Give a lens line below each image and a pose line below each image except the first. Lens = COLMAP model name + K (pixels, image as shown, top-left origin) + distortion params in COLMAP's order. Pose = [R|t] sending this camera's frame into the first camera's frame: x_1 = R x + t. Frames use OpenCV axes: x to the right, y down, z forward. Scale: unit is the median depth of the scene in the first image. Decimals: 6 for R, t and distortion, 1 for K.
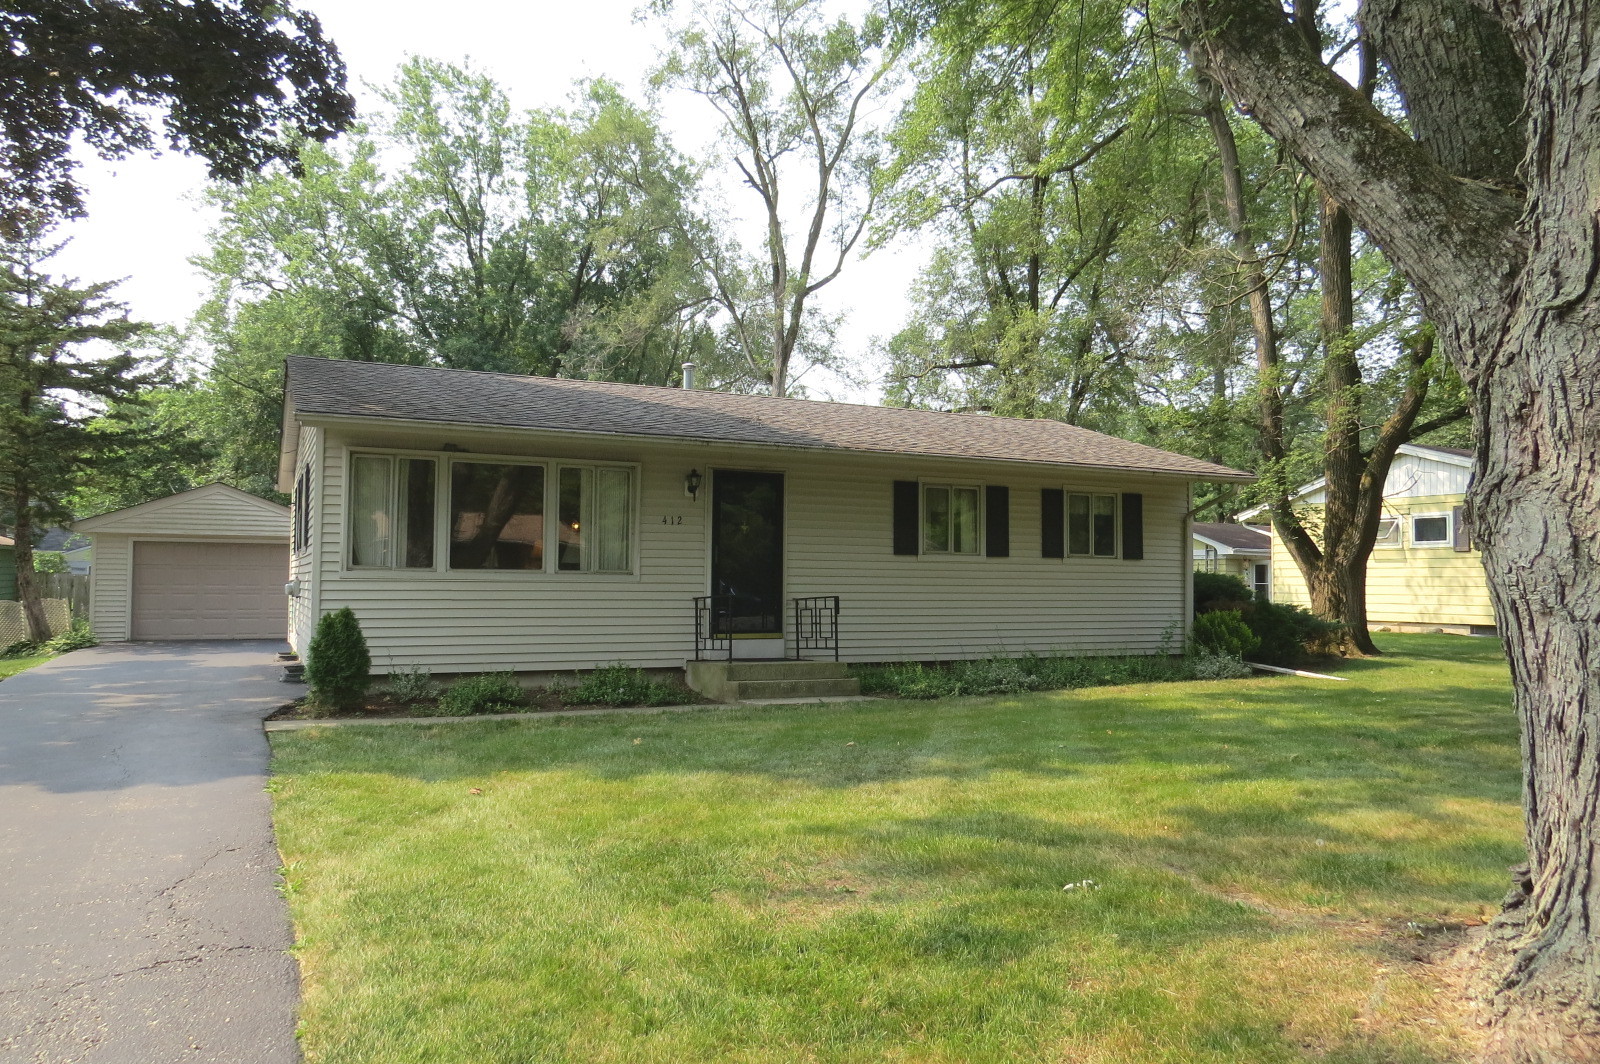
lens RADIAL K [[1120.3, 0, 816.6], [0, 1120.3, 537.9], [0, 0, 1]] dist [-0.034131, 0.005531]
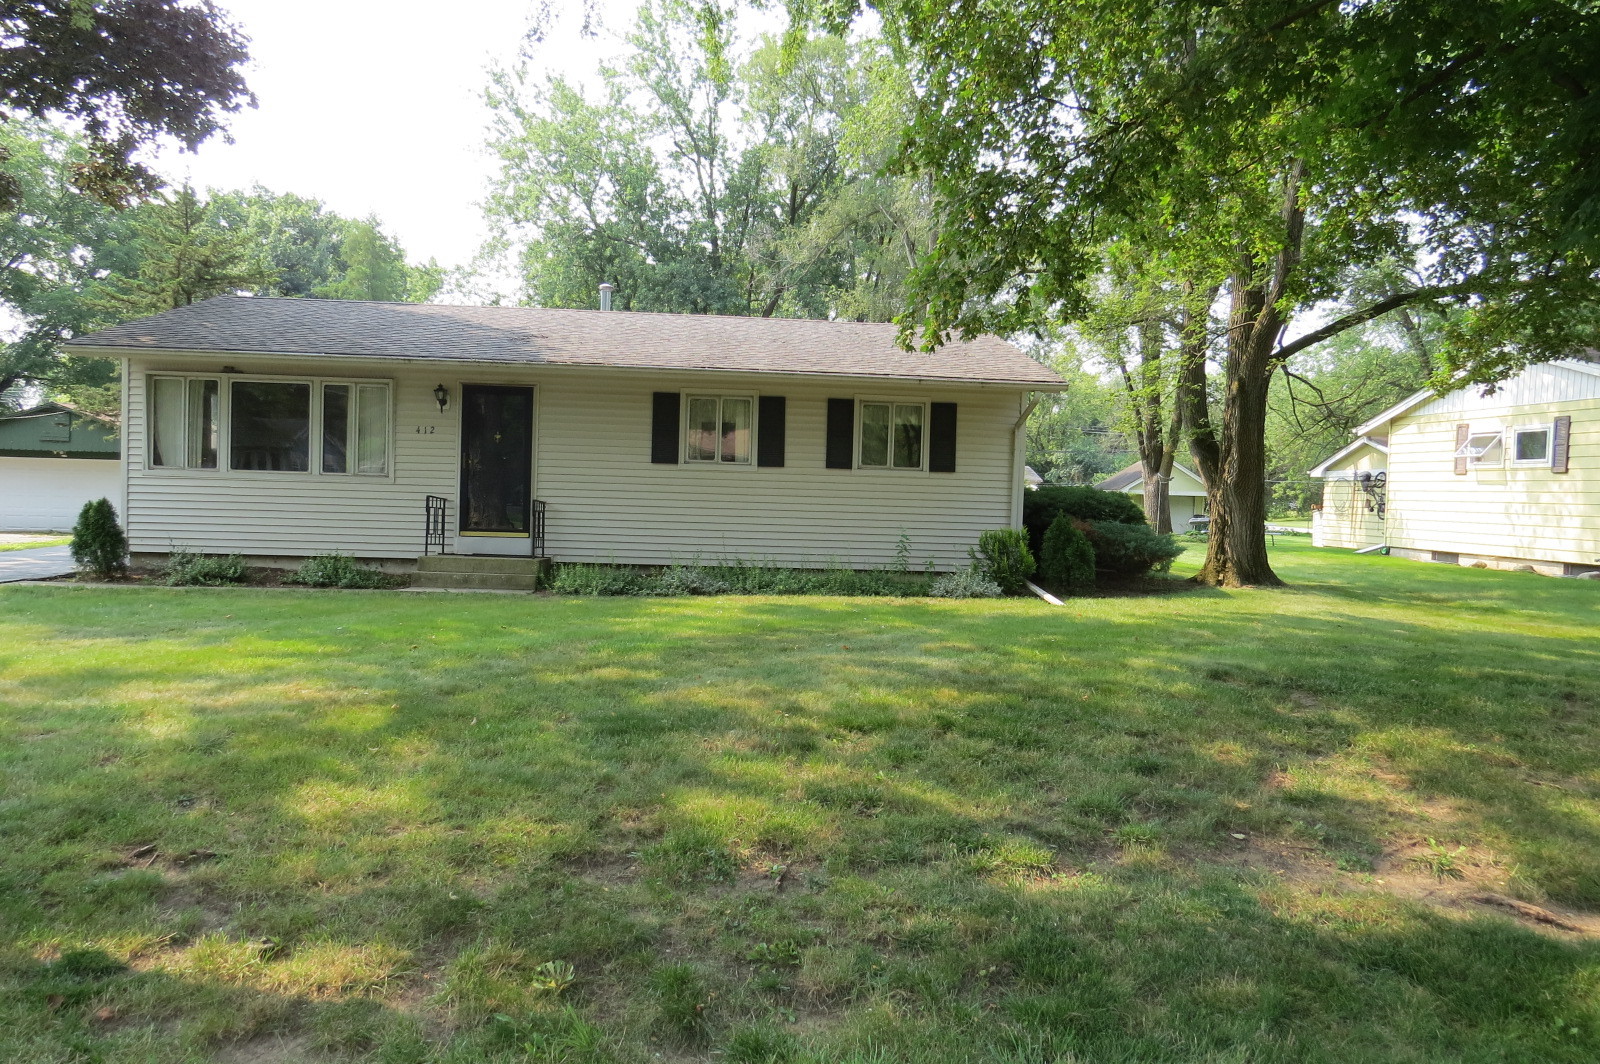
lens RADIAL K [[1142.4, 0, 808.1], [0, 1142.4, 531.8], [0, 0, 1]] dist [-0.030192, 0.013137]
pose [[0.938153, 0.030286, -0.344893, 0.553359], [-0.007403, 0.997694, 0.067472, 0.005754], [0.346141, -0.060746, 0.936214, 0.038714]]
